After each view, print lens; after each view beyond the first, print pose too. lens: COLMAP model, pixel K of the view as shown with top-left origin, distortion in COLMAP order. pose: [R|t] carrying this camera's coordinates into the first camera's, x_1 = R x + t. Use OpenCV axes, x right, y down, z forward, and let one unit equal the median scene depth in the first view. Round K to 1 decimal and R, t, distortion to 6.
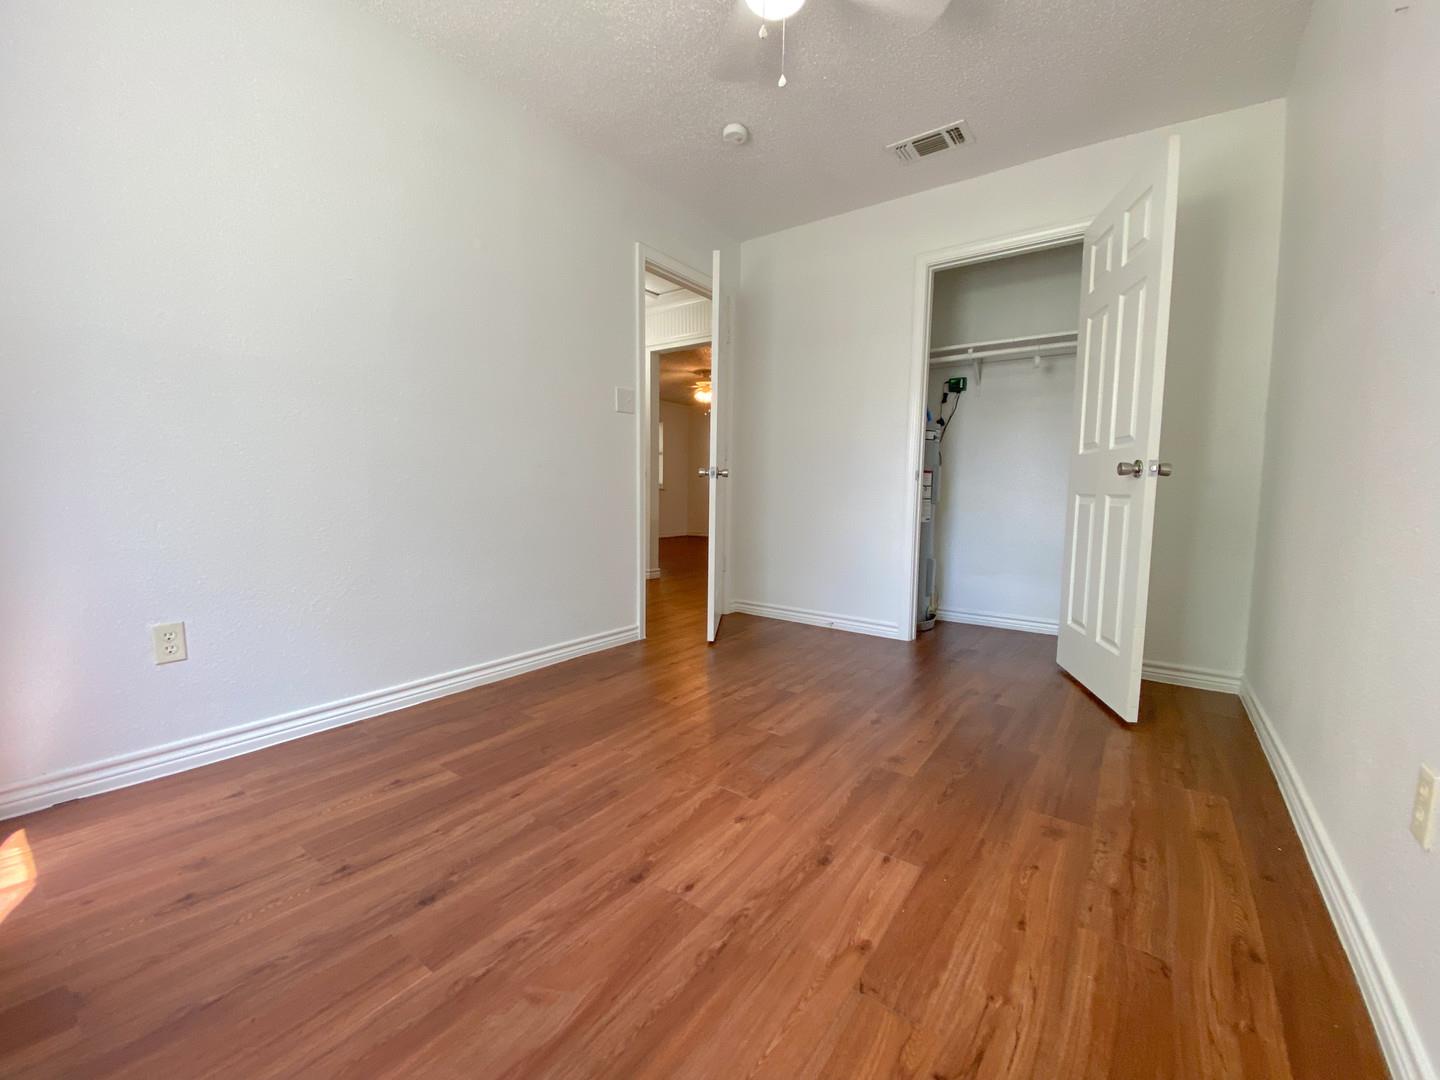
lens RADIAL K [[580.8, 0, 717.2], [0, 580.8, 539.6], [0, 0, 1]] dist [0.026128, -0.022261]
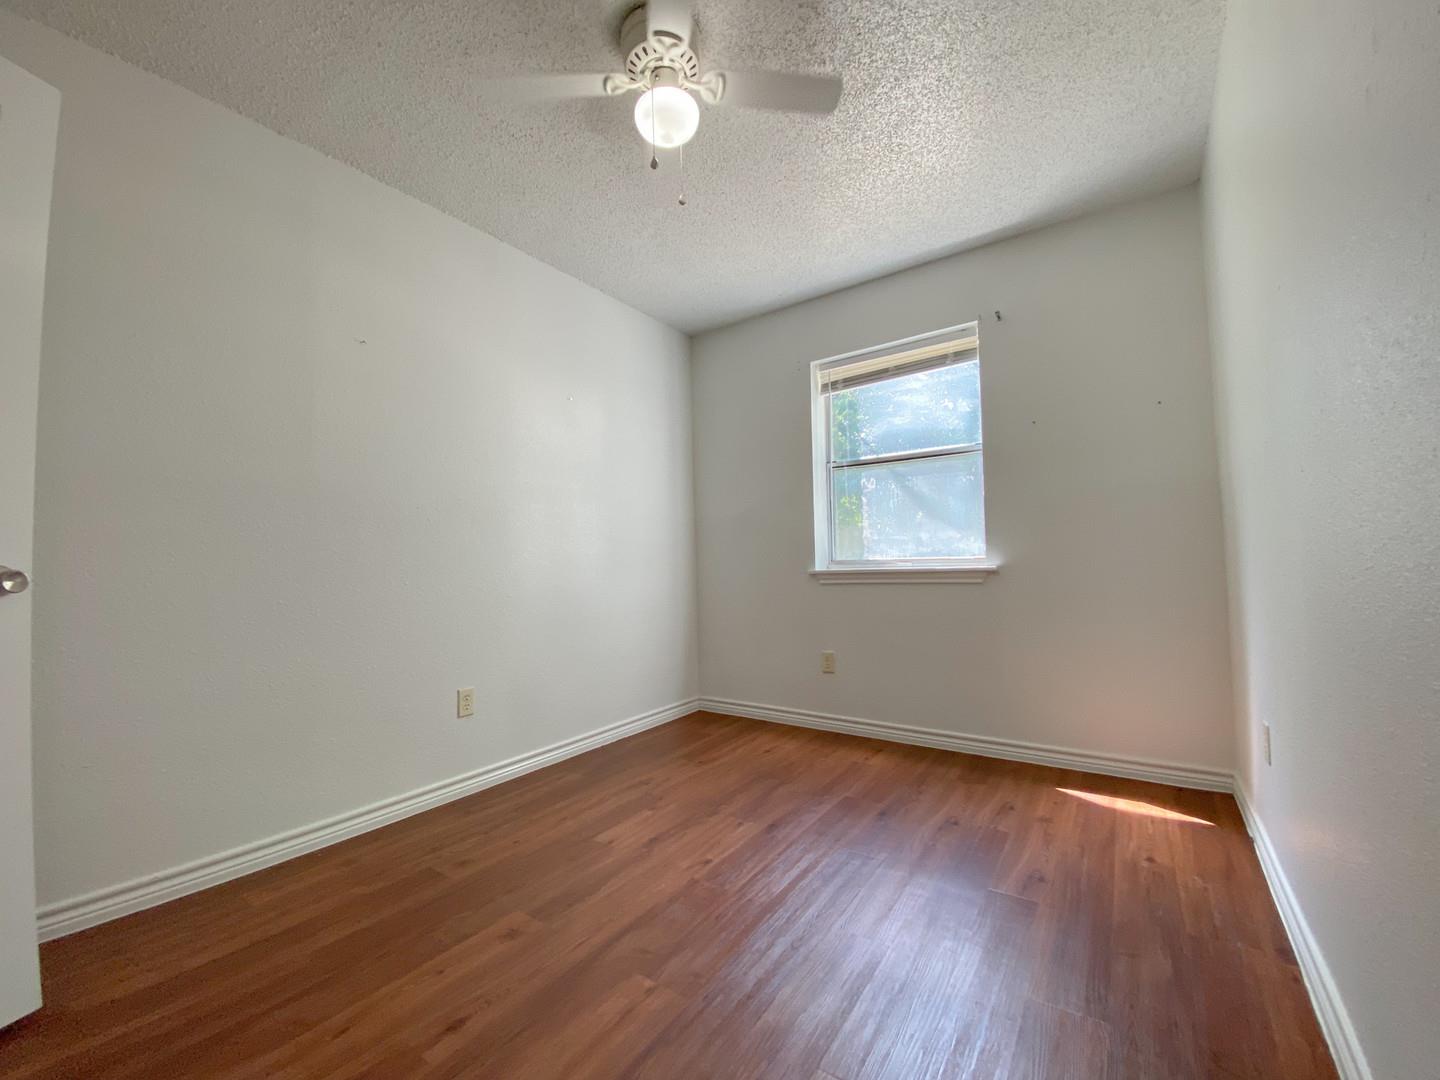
lens RADIAL K [[580.8, 0, 717.2], [0, 580.8, 539.6], [0, 0, 1]] dist [0.026128, -0.022261]
pose [[-0.999807, 0.007469, -0.018166, 0.040827], [0.006658, 0.998996, 0.044300, -0.282204], [0.018479, 0.044170, -0.998853, 2.451642]]
